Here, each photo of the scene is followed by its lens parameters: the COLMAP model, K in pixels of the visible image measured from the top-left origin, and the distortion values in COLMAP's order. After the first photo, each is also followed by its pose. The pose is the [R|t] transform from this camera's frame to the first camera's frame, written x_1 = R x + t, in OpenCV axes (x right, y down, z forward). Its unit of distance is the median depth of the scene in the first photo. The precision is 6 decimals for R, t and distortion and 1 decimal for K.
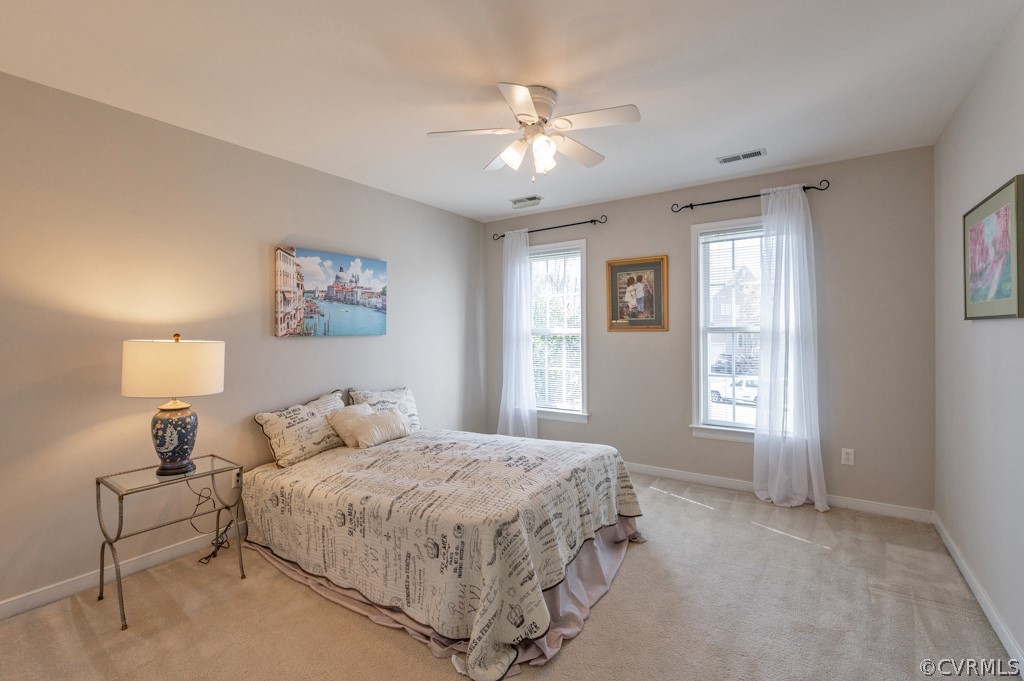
lens RADIAL K [[455.8, 0, 512.9], [0, 455.8, 335.1], [0, 0, 1]] dist [-0.003472, -0.001158]
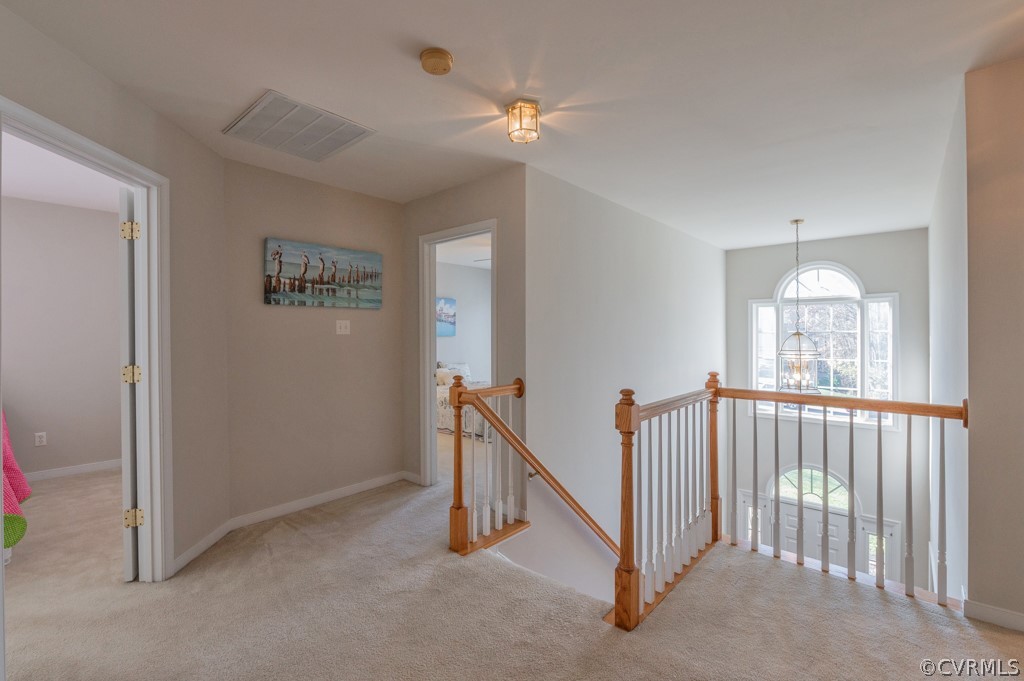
lens RADIAL K [[455.8, 0, 510.3], [0, 455.8, 340.0], [0, 0, 1]] dist [-0.003472, -0.001158]
pose [[0.991411, 0.002507, -0.130757, 0.236095], [-0.002522, 0.999997, 0.000048, 0.016695], [0.130757, 0.000282, 0.991414, -1.011122]]
